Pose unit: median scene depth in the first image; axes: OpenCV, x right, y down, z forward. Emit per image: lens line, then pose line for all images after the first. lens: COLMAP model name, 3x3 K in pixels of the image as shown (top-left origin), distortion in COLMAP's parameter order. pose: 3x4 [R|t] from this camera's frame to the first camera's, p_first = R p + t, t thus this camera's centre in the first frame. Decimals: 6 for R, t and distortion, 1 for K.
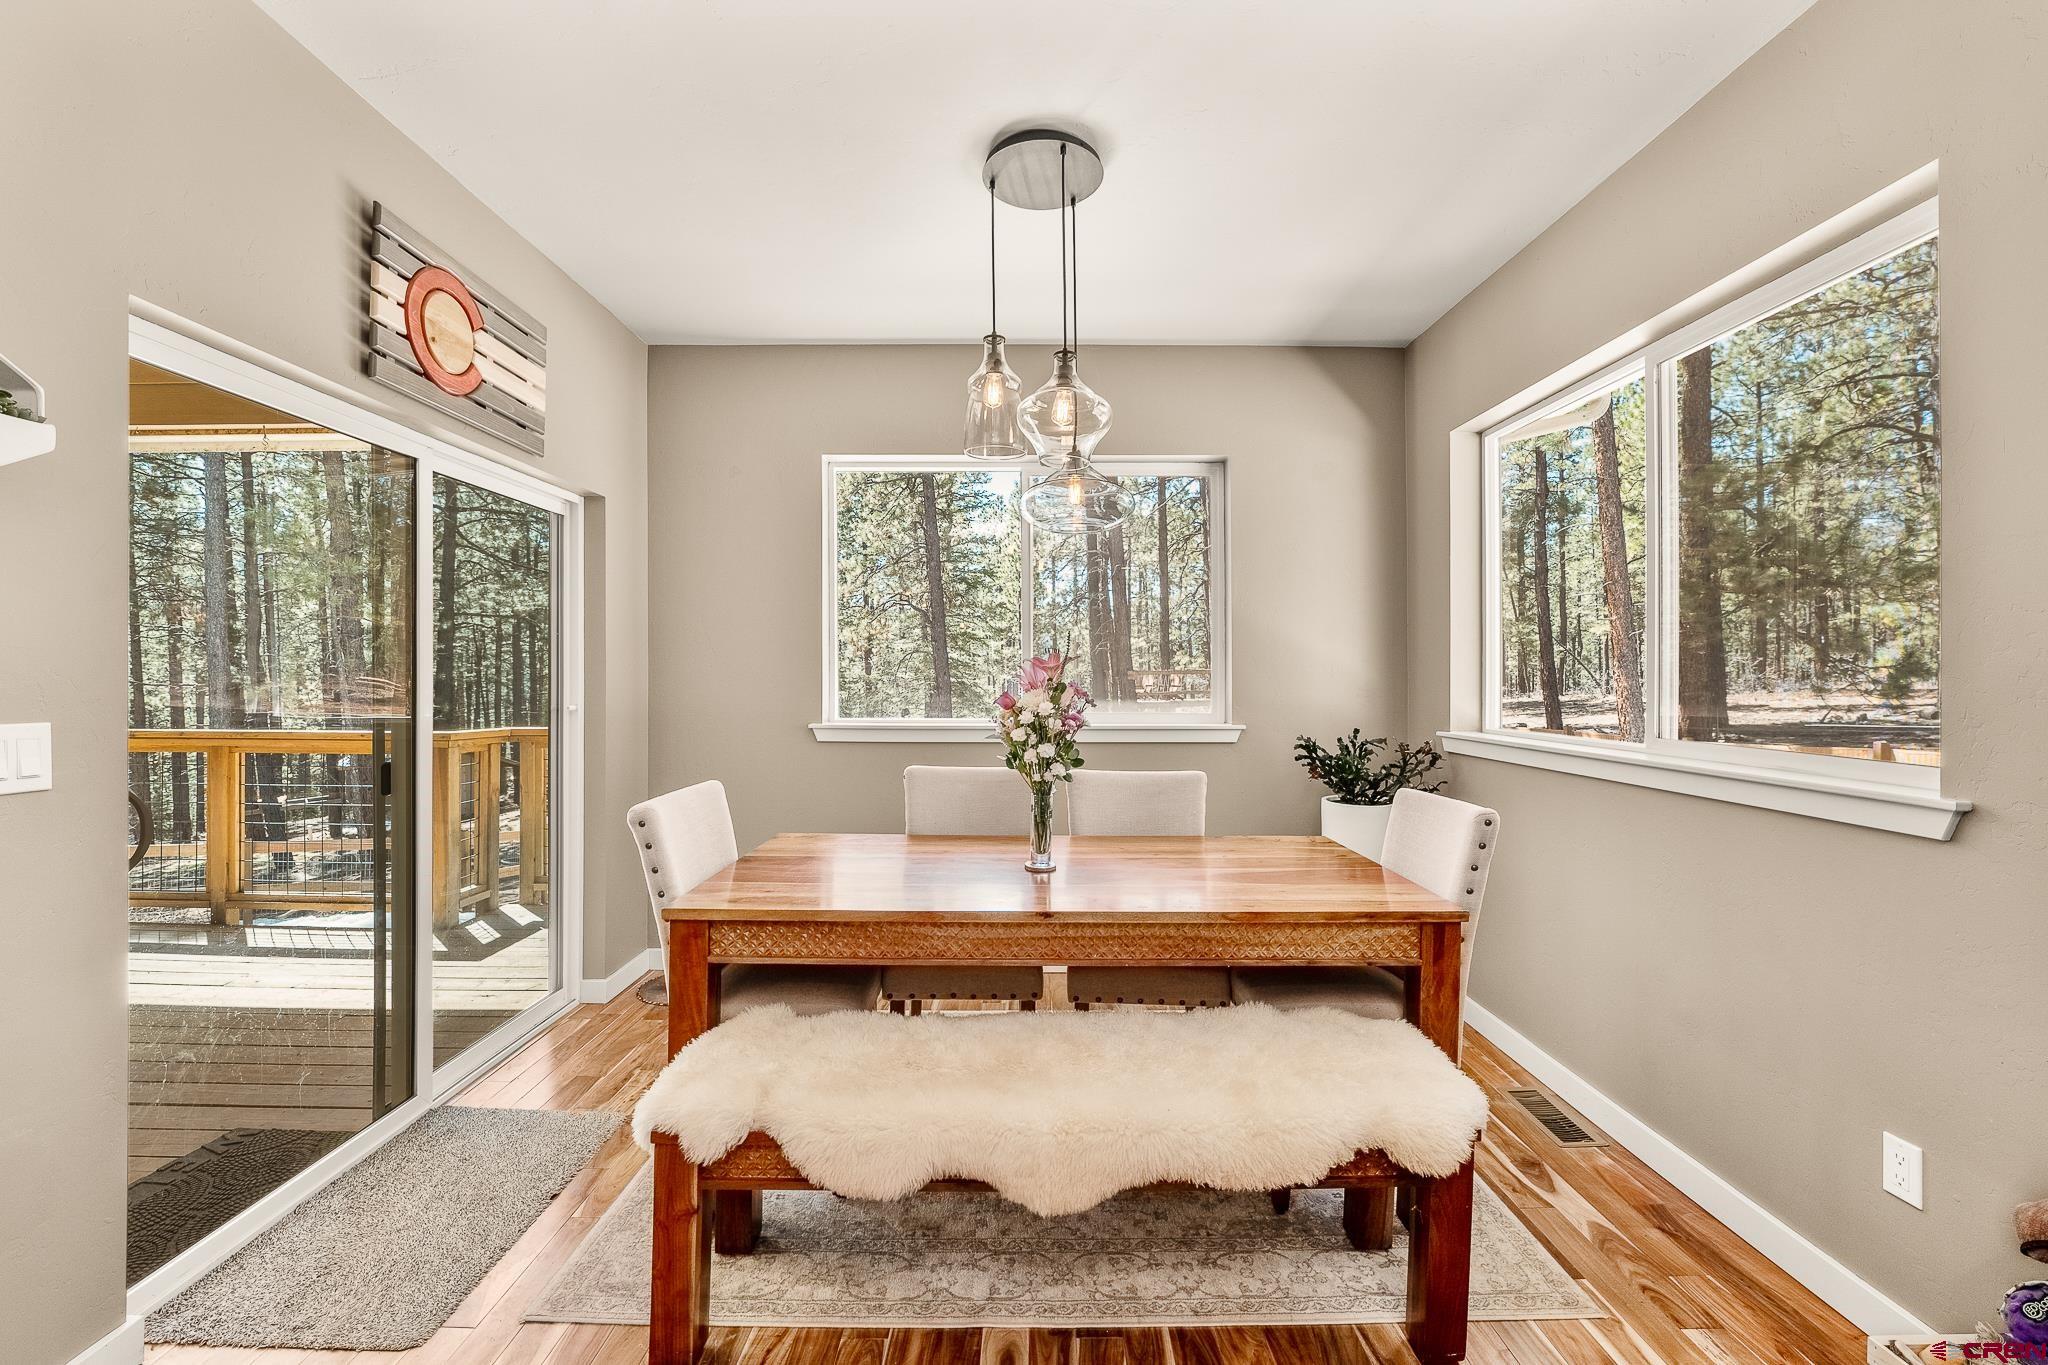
lens RADIAL K [[849.8, 0, 1021.0], [0, 849.8, 668.5], [0, 0, 1]] dist [-0.028438, 0.000373]
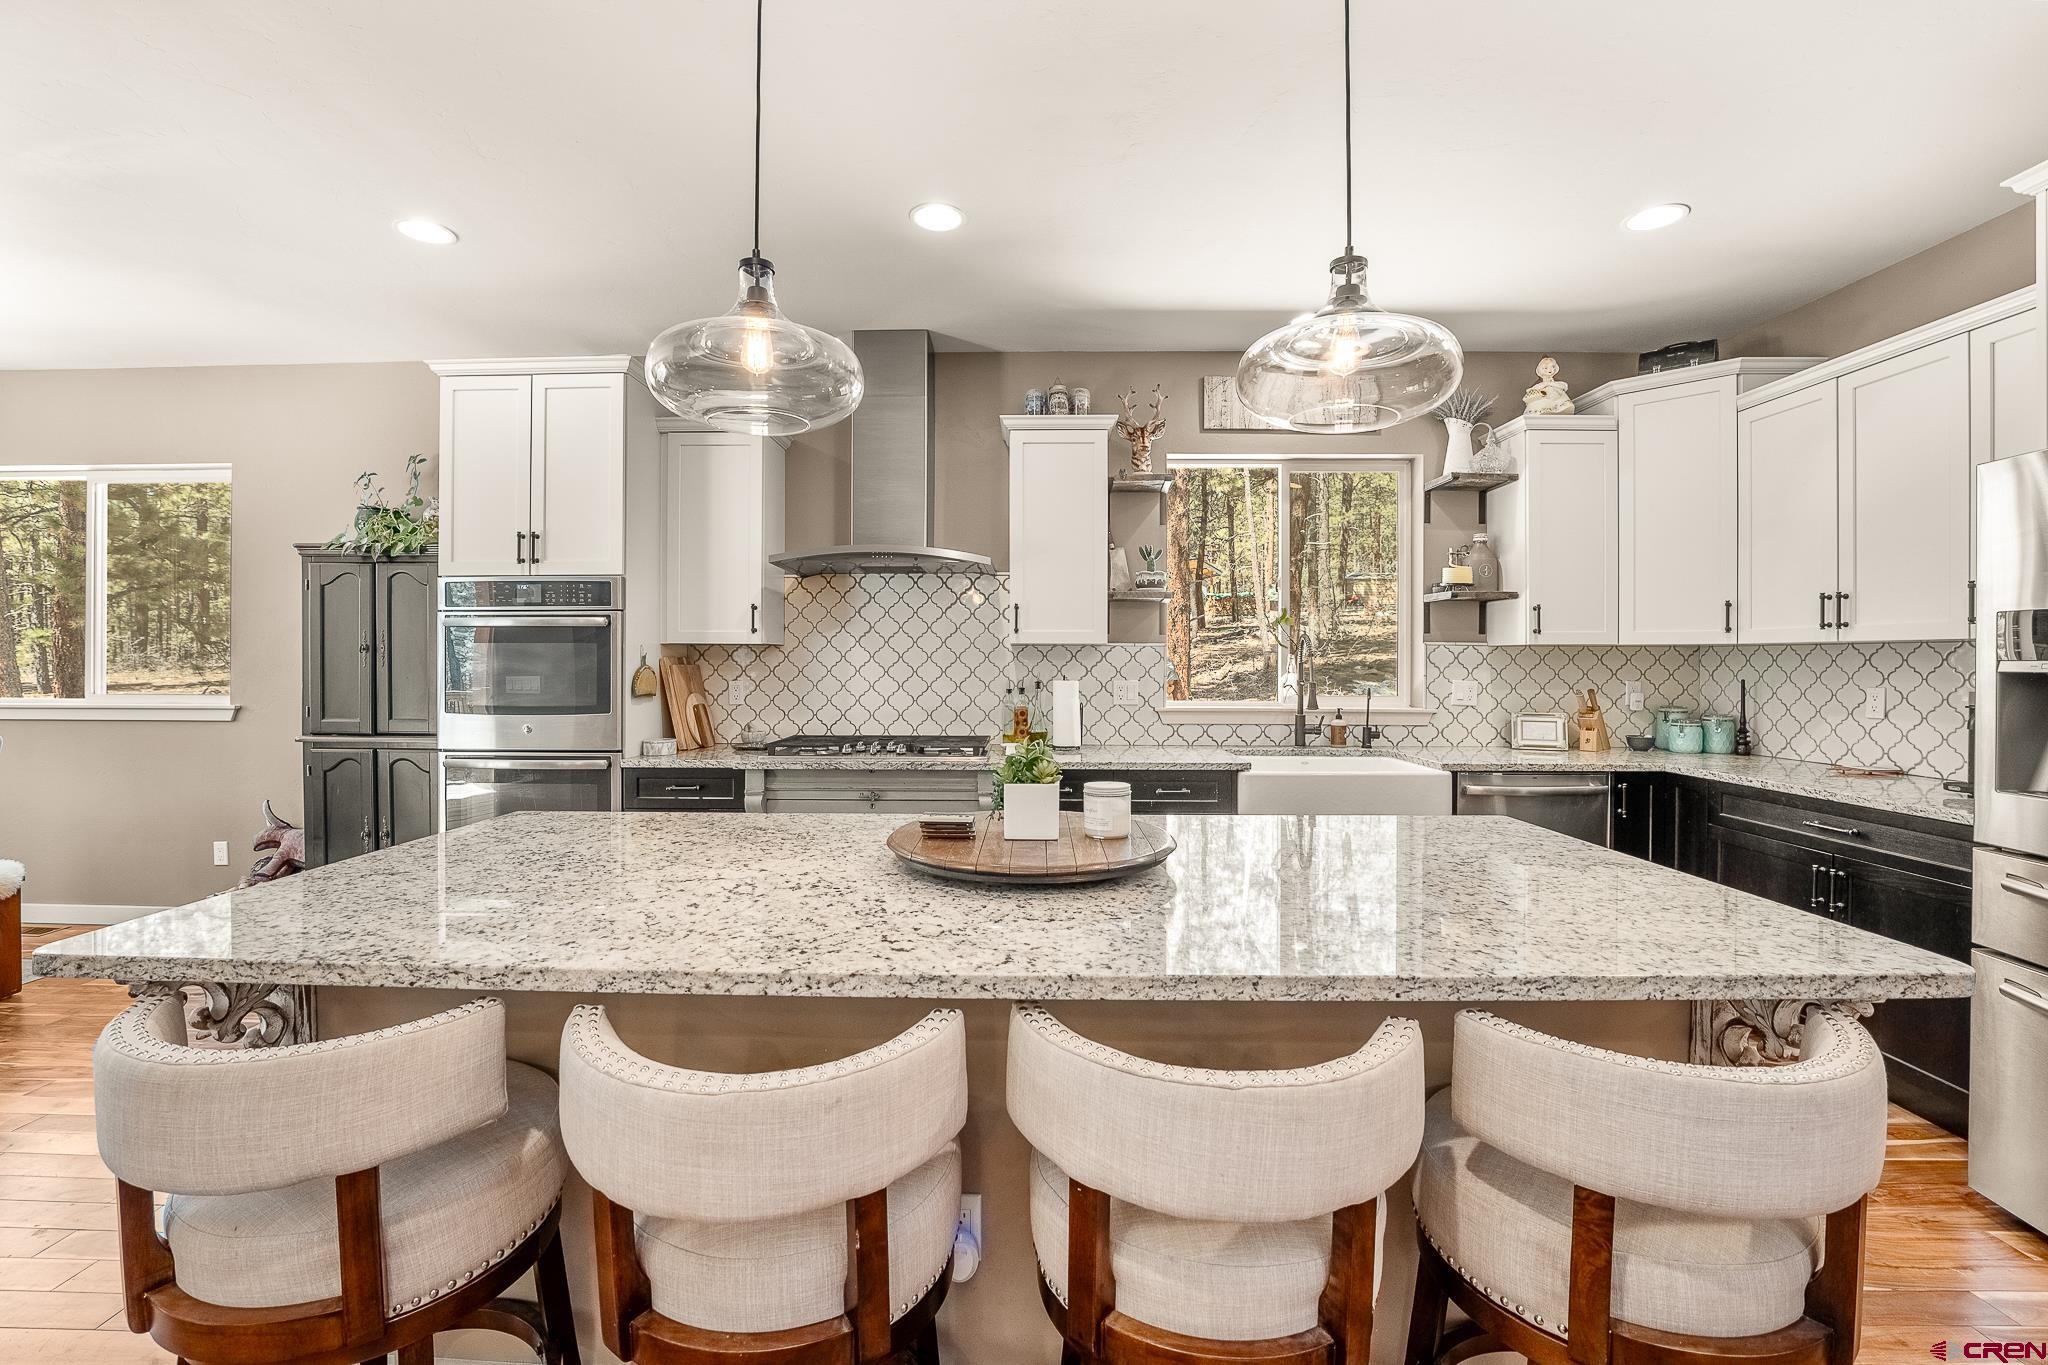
lens RADIAL K [[849.8, 0, 1021.0], [0, 849.8, 668.5], [0, 0, 1]] dist [-0.028438, 0.000373]
pose [[0.023645, -0.014148, 0.999620, -0.607718], [-0.011721, 0.999827, 0.014428, -0.011898], [-0.999652, -0.012058, 0.023475, -0.659390]]
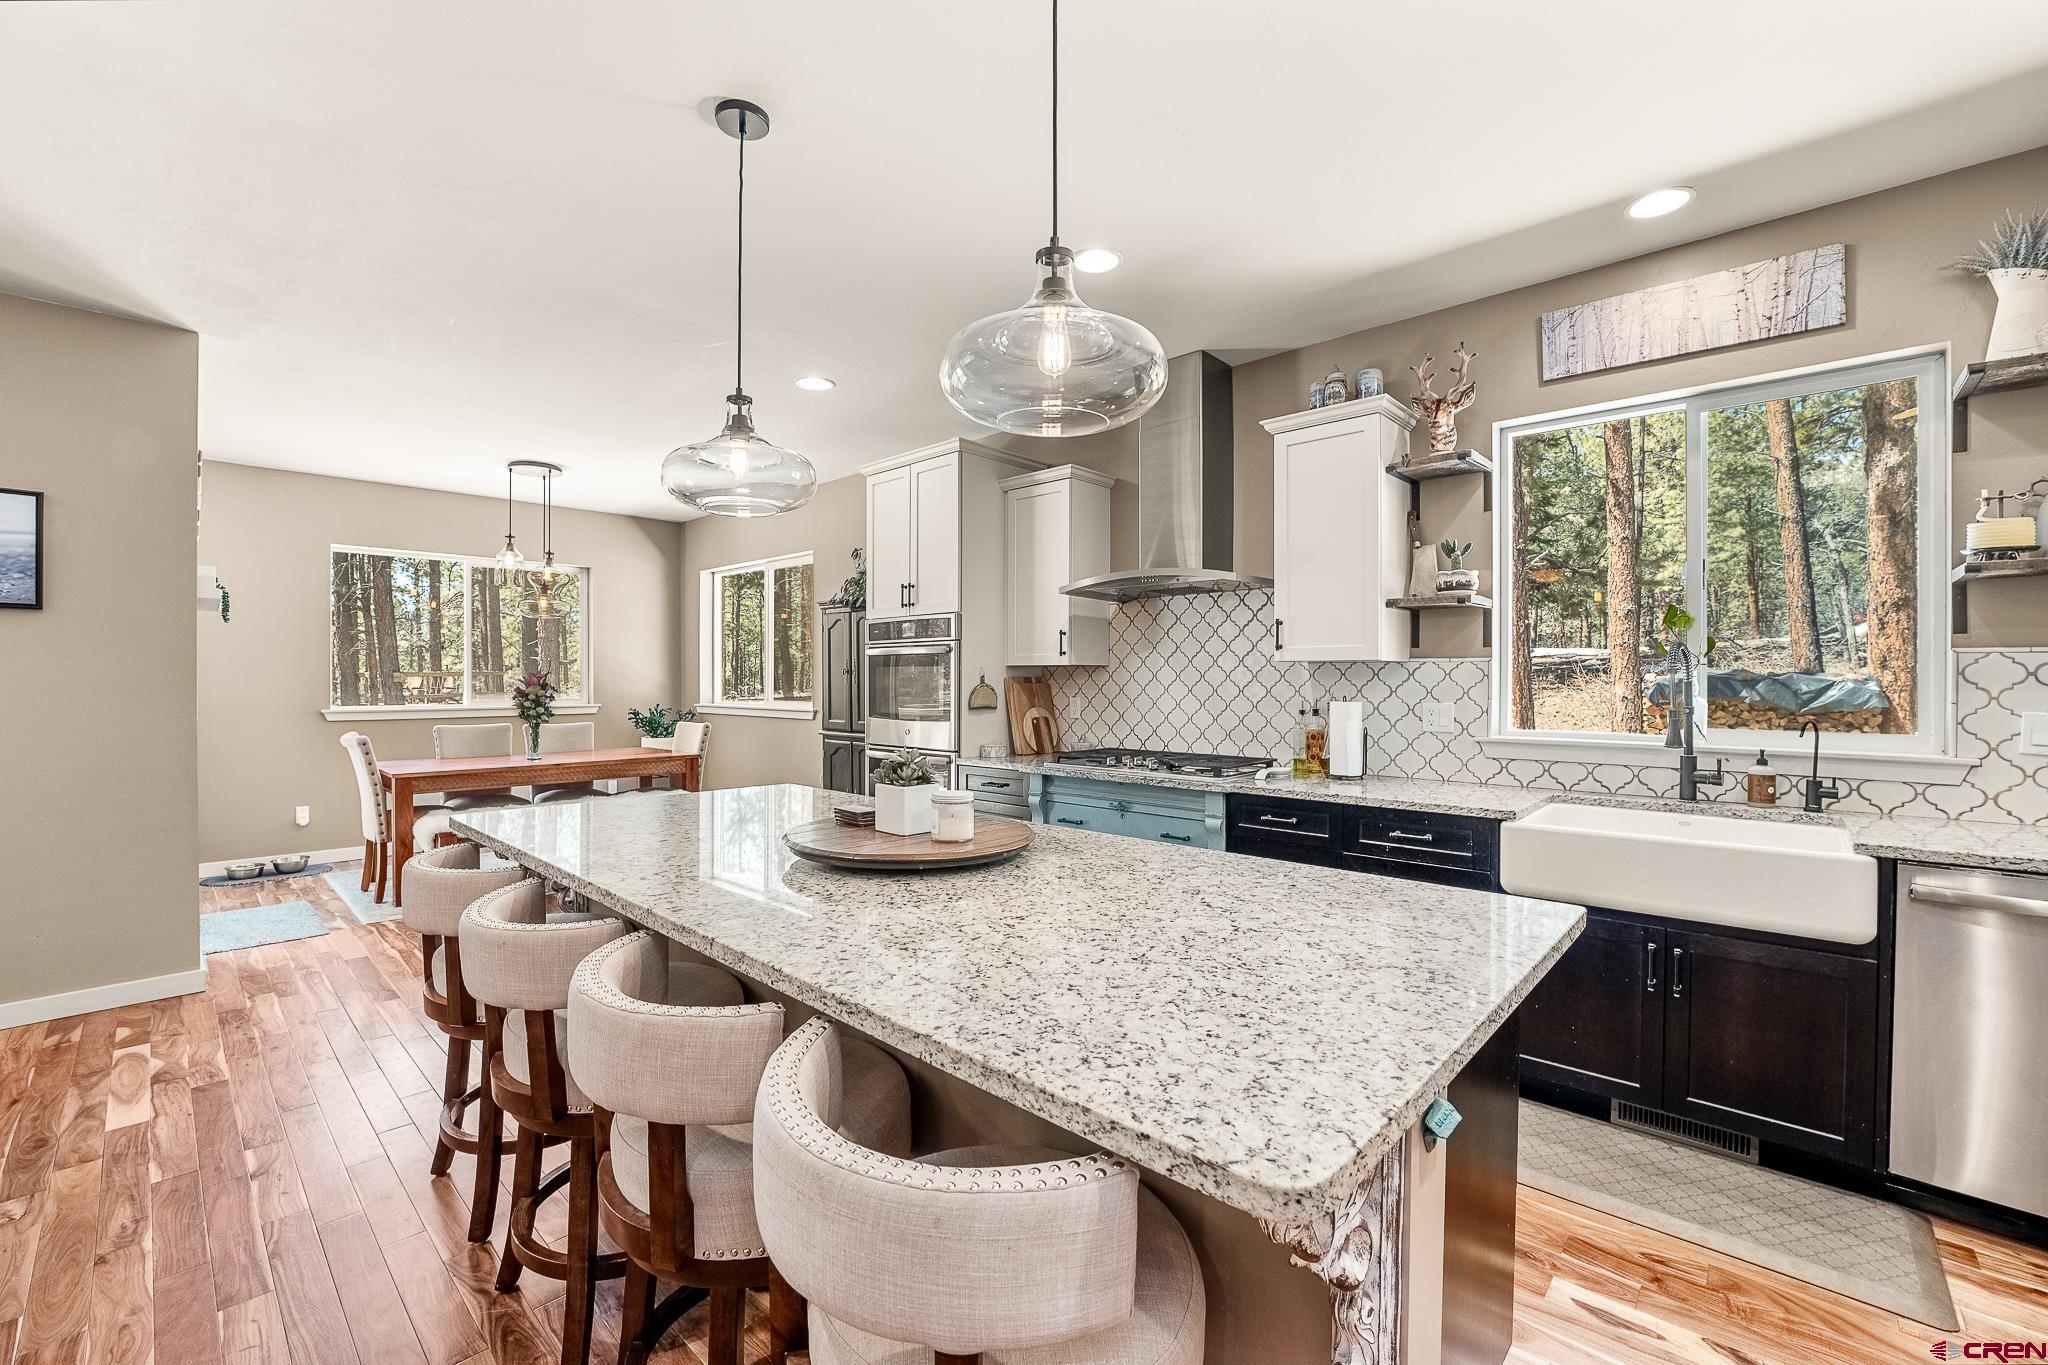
lens RADIAL K [[849.6, 0, 1013.8], [0, 849.6, 683.5], [0, 0, 1]] dist [-0.033516, 0.007129]
pose [[0.693232, -0.008345, 0.720666, -0.486142], [-0.003922, 0.999874, 0.015351, -0.015232], [-0.720704, -0.013468, 0.693112, -1.058451]]
